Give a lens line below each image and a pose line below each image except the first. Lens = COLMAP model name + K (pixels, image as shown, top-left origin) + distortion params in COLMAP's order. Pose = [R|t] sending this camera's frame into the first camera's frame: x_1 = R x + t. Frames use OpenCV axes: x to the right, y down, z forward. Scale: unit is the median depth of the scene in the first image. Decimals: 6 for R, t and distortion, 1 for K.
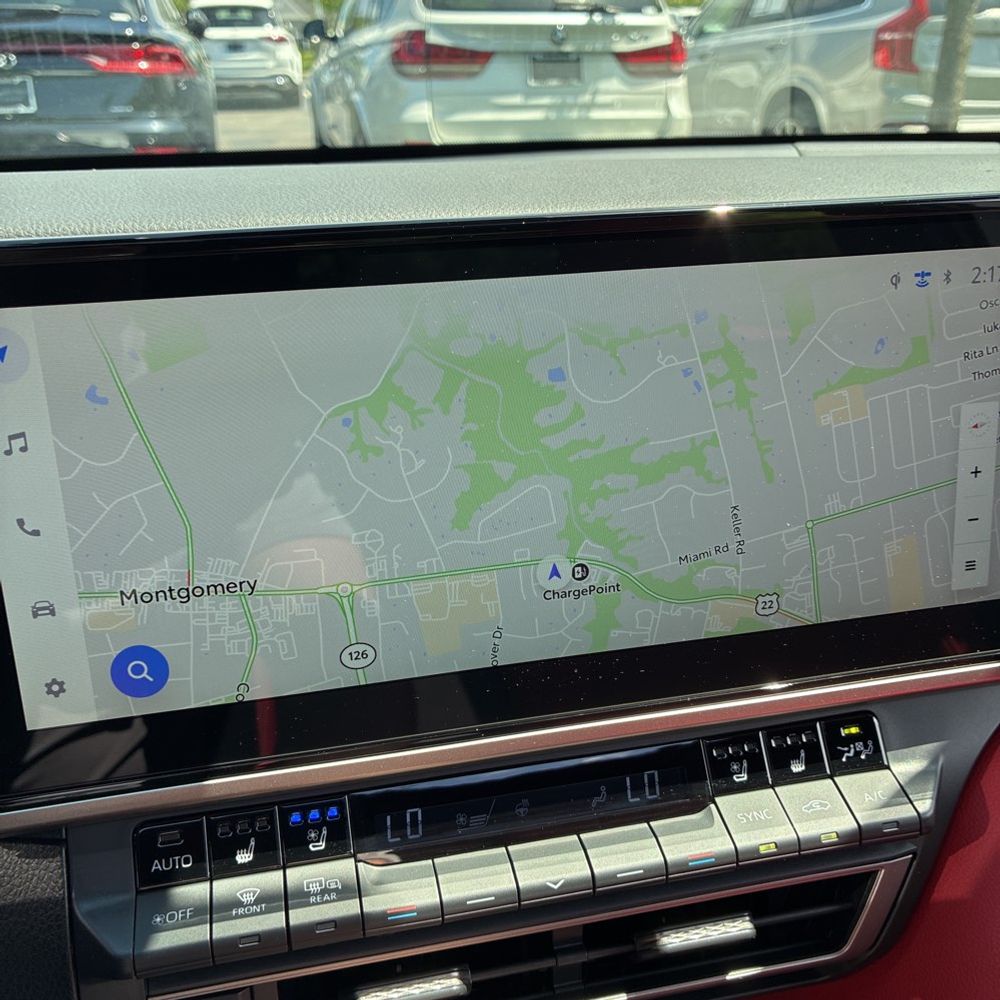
lens RADIAL K [[999.6, 0, 505.8], [0, 999.6, 510.5], [0, 0, 1]] dist [0.012863, 0.000000]
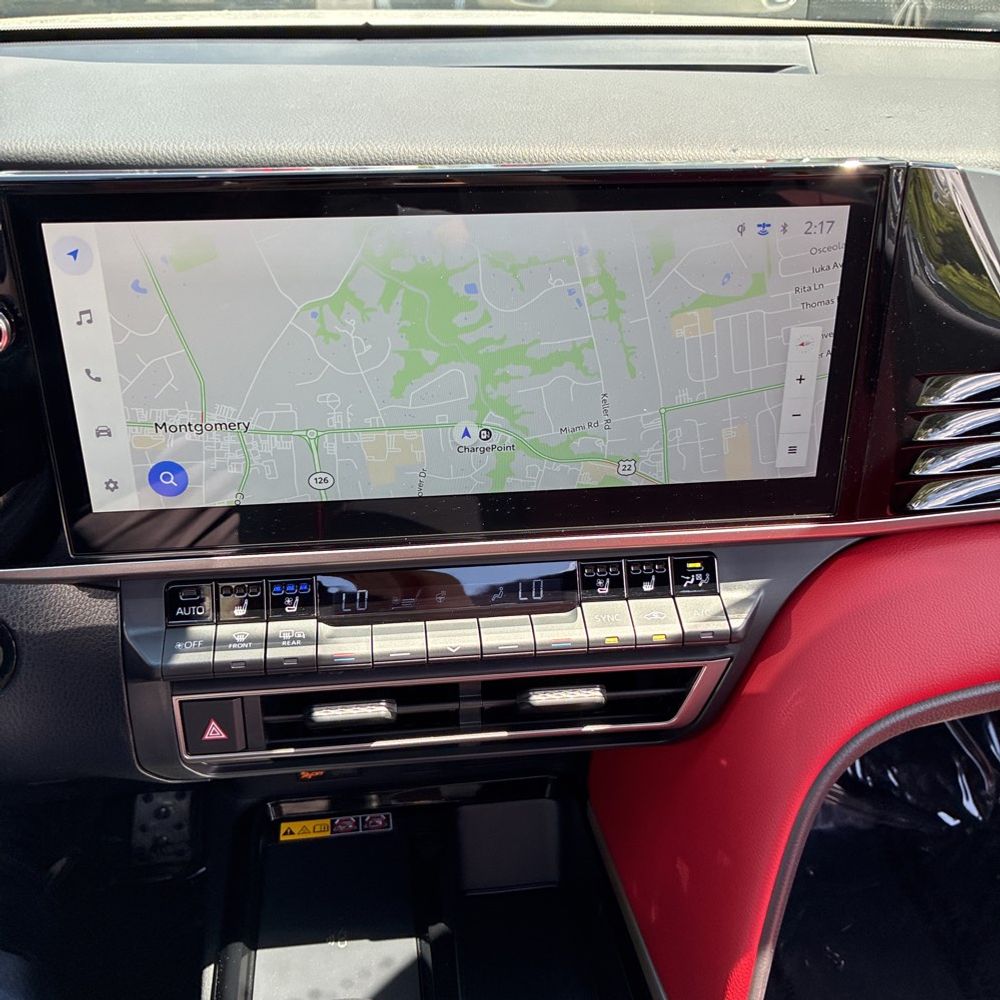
lens RADIAL K [[999.6, 0, 491.9], [0, 999.6, 499.2], [0, 0, 1]] dist [0.012863, 0.000000]
pose [[0.993763, 0.085190, -0.071953, 0.184075], [-0.071194, 0.981344, 0.178594, -0.091833], [0.085825, -0.172357, 0.981288, -0.341888]]
